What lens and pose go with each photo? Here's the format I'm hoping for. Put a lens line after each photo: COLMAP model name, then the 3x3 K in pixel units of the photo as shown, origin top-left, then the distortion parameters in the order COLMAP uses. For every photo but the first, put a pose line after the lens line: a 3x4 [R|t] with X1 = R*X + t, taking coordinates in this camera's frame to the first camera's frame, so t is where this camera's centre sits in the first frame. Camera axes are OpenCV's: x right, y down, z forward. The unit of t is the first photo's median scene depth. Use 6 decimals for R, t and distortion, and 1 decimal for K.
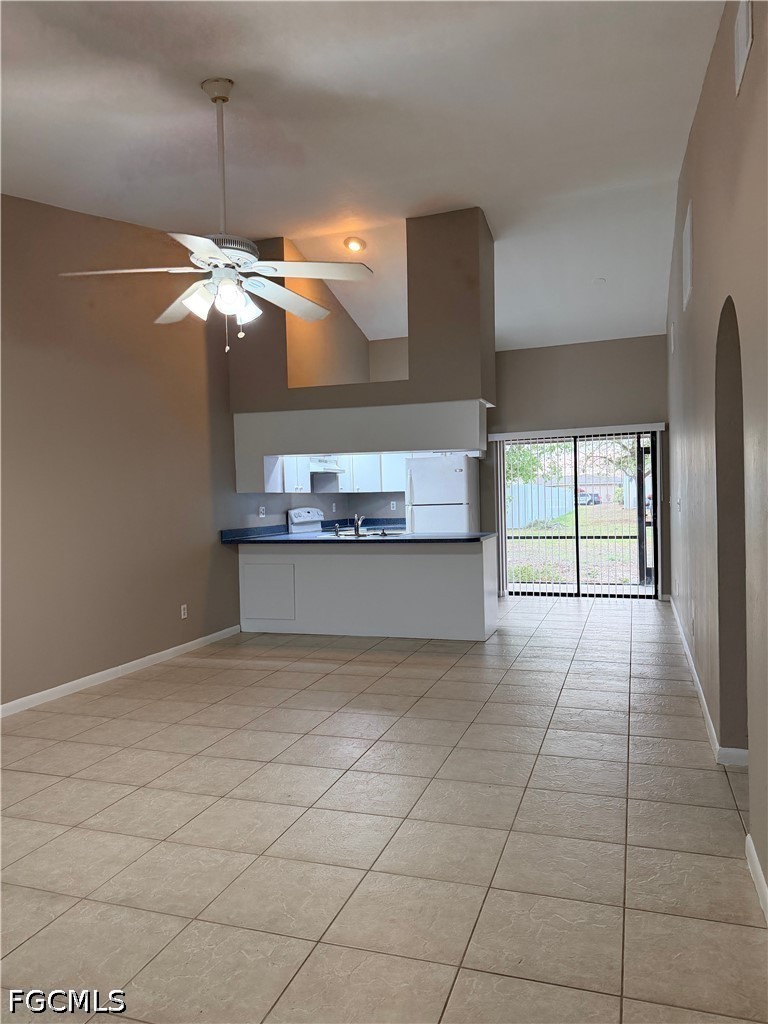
lens RADIAL K [[715.9, 0, 384.0], [0, 715.9, 517.2], [0, 0, 1]] dist [0.096589, -0.137008]
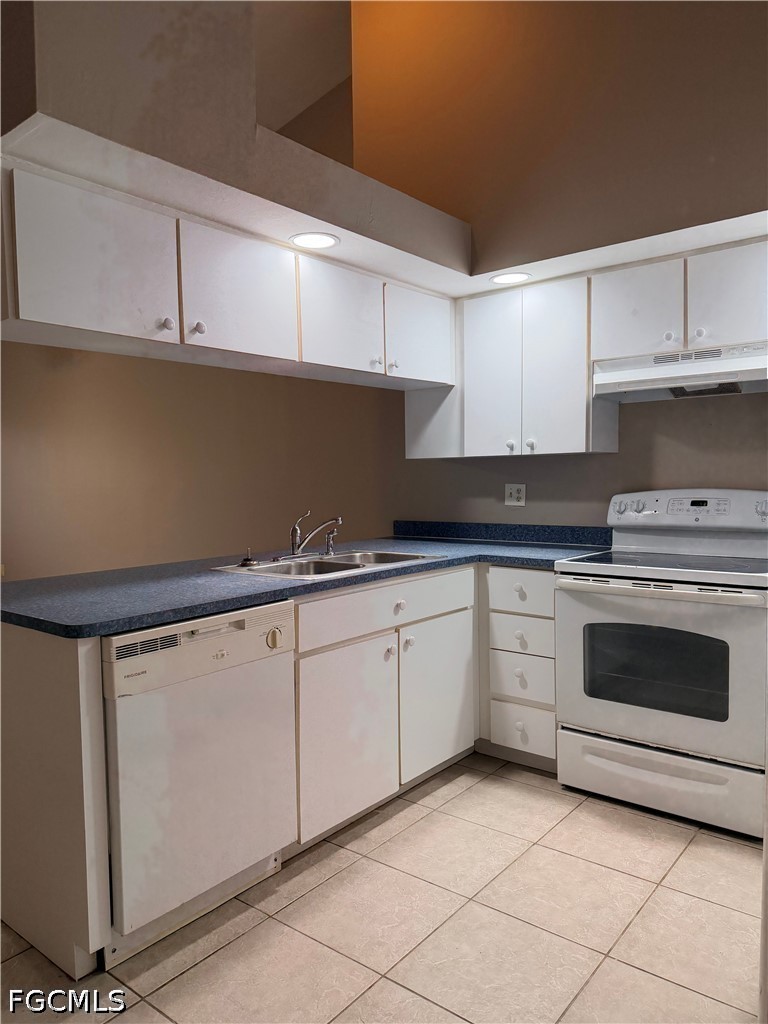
lens RADIAL K [[715.9, 0, 384.0], [0, 715.9, 517.2], [0, 0, 1]] dist [0.096589, -0.137008]
pose [[-0.338023, 0.086769, -0.937130, 0.597669], [0.002789, 0.995829, 0.091199, -0.068336], [0.941134, 0.028214, -0.336855, 2.009367]]
